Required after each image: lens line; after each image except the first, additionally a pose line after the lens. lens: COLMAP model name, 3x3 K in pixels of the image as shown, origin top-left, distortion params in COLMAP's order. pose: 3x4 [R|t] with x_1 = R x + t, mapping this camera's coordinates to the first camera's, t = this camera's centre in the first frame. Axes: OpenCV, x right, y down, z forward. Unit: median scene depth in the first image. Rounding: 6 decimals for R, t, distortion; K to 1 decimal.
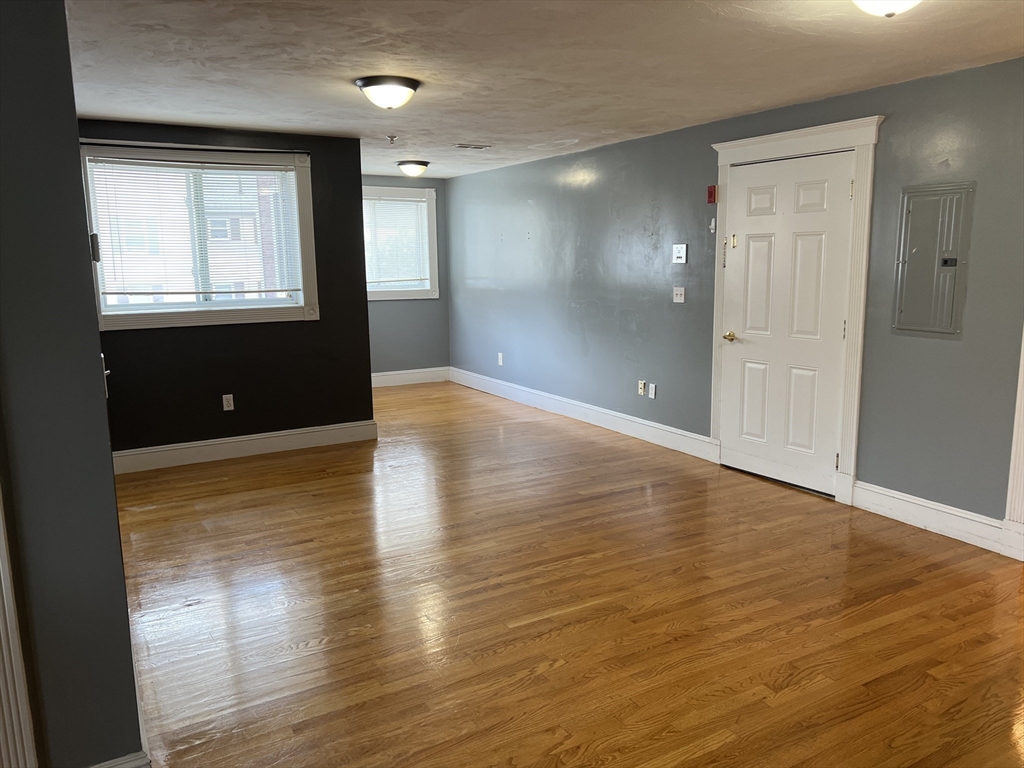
lens RADIAL K [[761.6, 0, 512.0], [0, 761.6, 384.0], [0, 0, 1]] dist [0.000417, 0.000051]
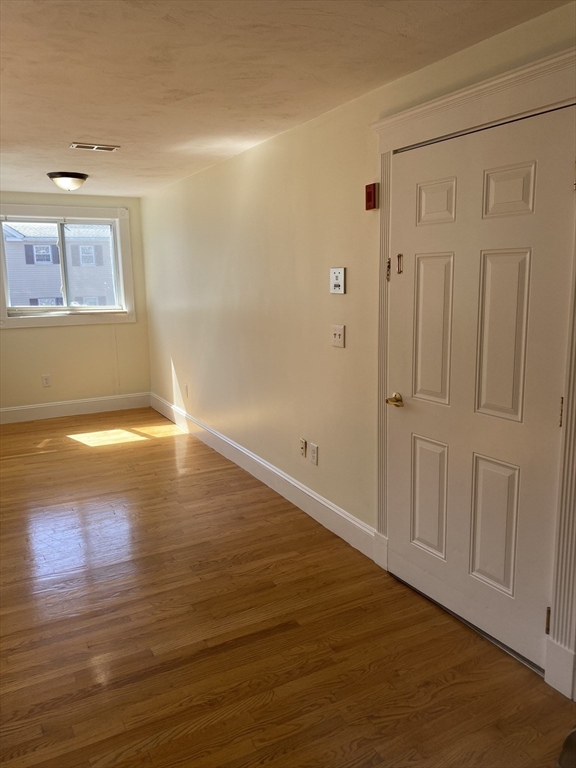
lens RADIAL K [[591.5, 0, 288.0], [0, 591.5, 384.0], [0, 0, 1]] dist [-0.003627, 0.004178]
pose [[0.999824, -0.001257, -0.018722, 0.208762], [0.001580, 0.999850, 0.017264, -0.092011], [0.018698, -0.017291, 0.999676, 0.481321]]
